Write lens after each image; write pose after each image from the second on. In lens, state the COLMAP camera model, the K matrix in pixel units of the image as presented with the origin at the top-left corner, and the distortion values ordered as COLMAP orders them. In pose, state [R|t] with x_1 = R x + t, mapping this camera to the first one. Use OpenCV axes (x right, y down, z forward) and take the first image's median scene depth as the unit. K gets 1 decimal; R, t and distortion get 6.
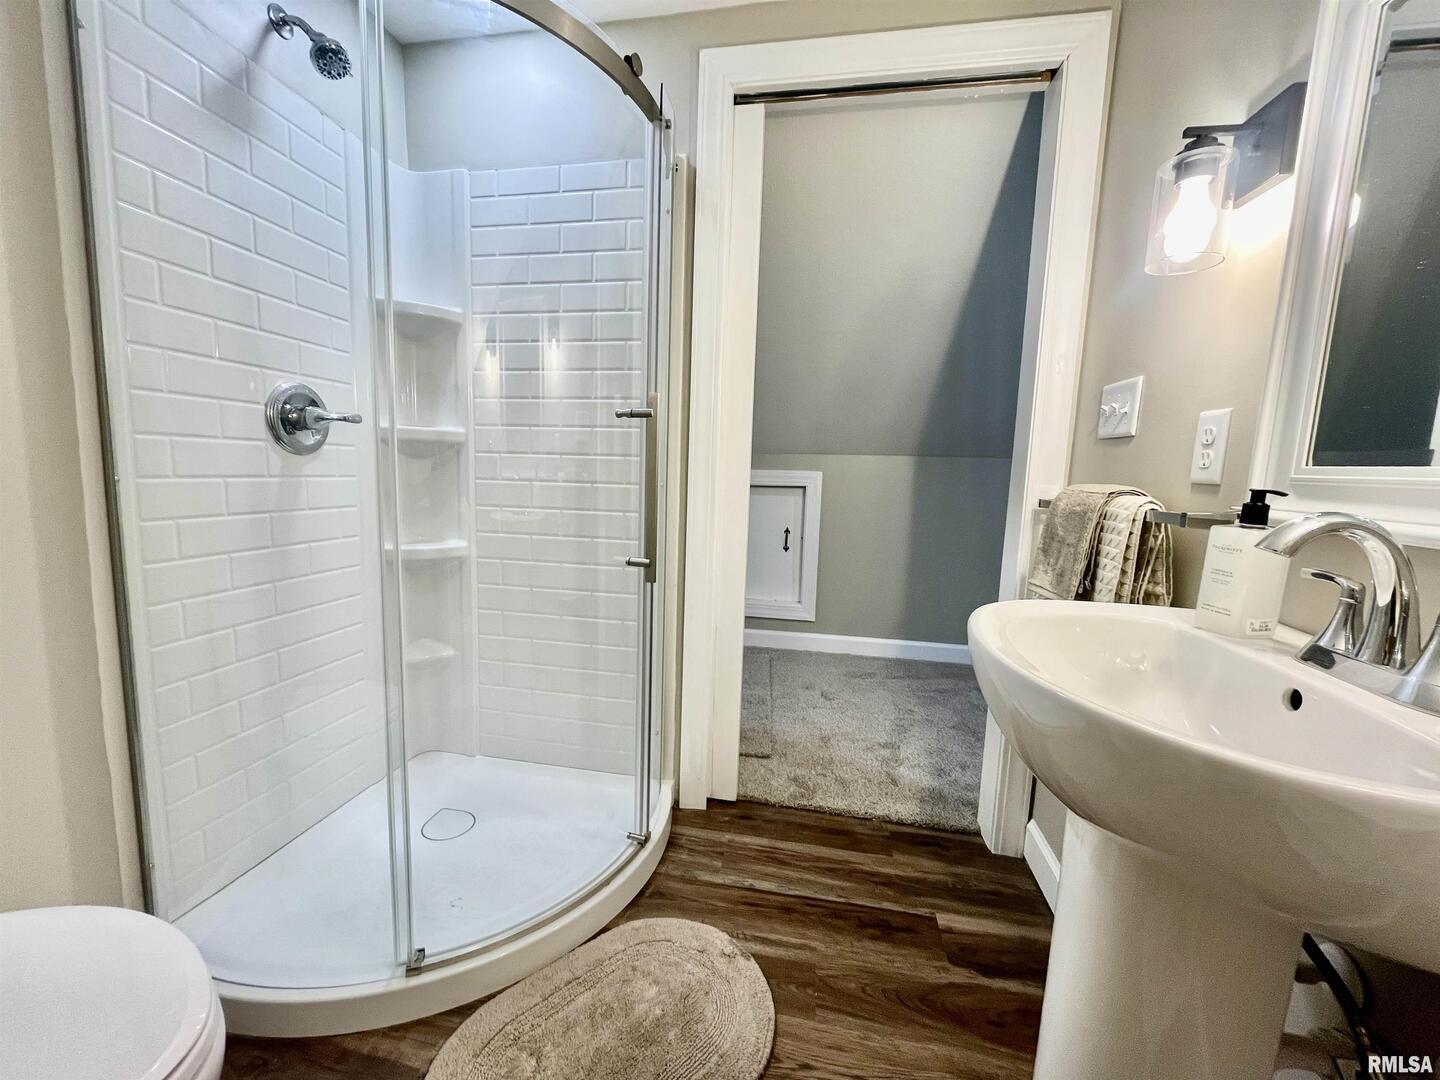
lens RADIAL K [[574.8, 0, 718.9], [0, 574.8, 544.1], [0, 0, 1]] dist [-0.006342, -0.000316]
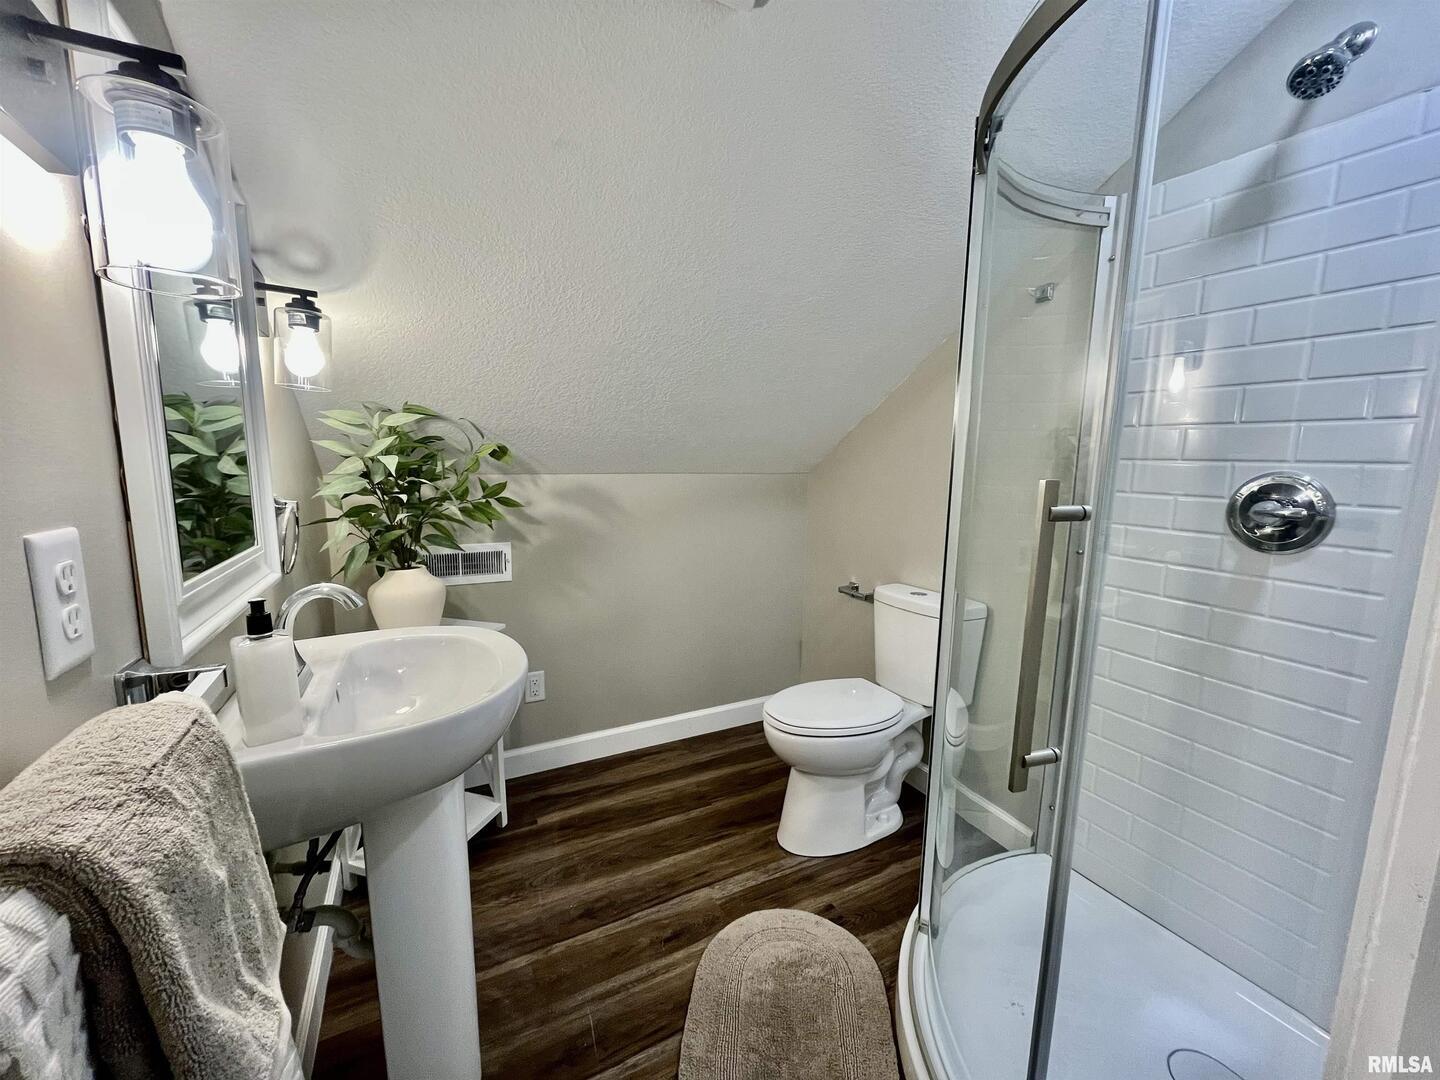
lens RADIAL K [[574.8, 0, 726.2], [0, 574.8, 539.9], [0, 0, 1]] dist [-0.006342, -0.000316]
pose [[-0.793631, 0.040201, -0.607070, 0.514002], [-0.118305, 0.968571, 0.218802, -0.310433], [0.596786, 0.245468, -0.763932, 1.349448]]
